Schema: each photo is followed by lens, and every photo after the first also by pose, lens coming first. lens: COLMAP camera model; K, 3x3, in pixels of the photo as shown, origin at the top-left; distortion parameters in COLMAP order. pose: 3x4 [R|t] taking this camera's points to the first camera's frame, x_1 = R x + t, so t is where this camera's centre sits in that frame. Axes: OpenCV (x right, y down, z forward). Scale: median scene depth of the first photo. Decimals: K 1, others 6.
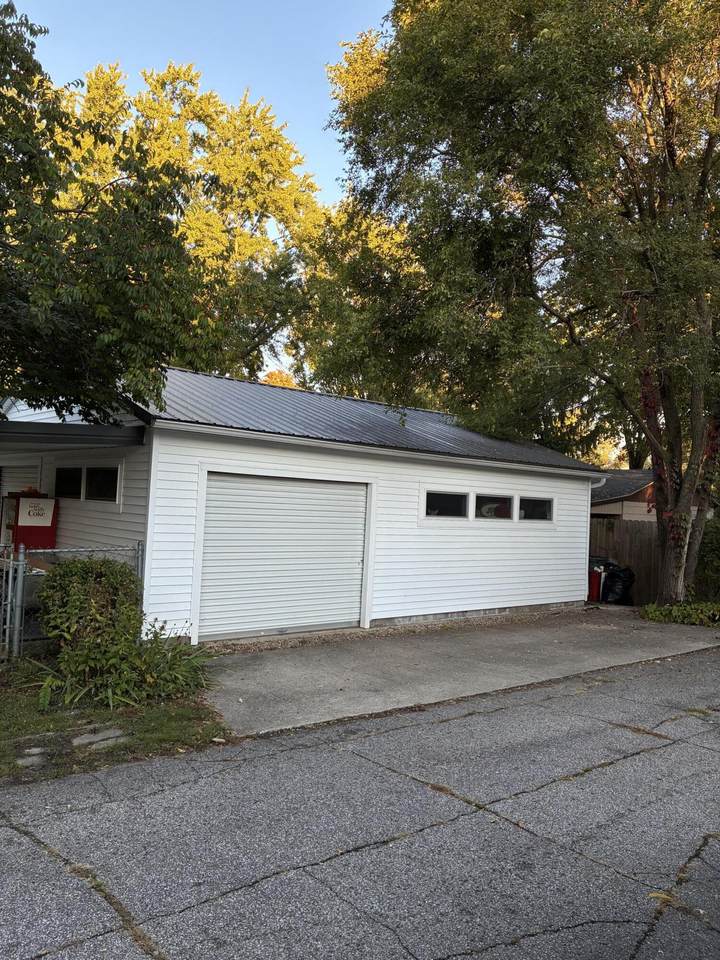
lens RADIAL K [[740.9, 0, 361.8], [0, 740.9, 481.2], [0, 0, 1]] dist [0.012519, -0.004155]
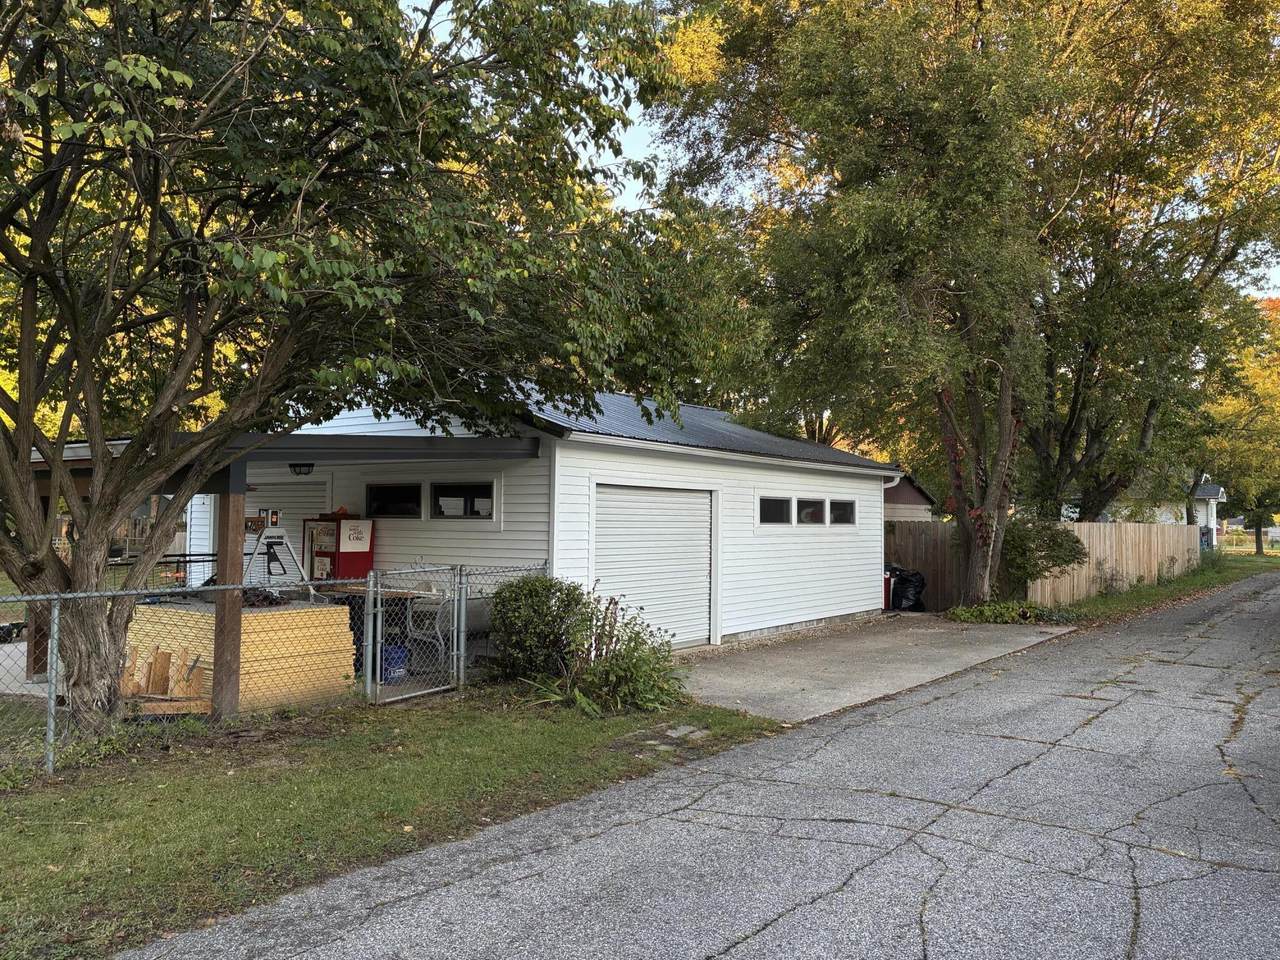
lens RADIAL K [[987.9, 0, 637.3], [0, 987.9, 478.3], [0, 0, 1]] dist [0.012519, -0.004155]
pose [[0.974598, -0.029092, 0.222066, -0.358614], [0.030501, 0.999530, -0.002917, -0.011730], [-0.221877, 0.009617, 0.975027, -0.197113]]
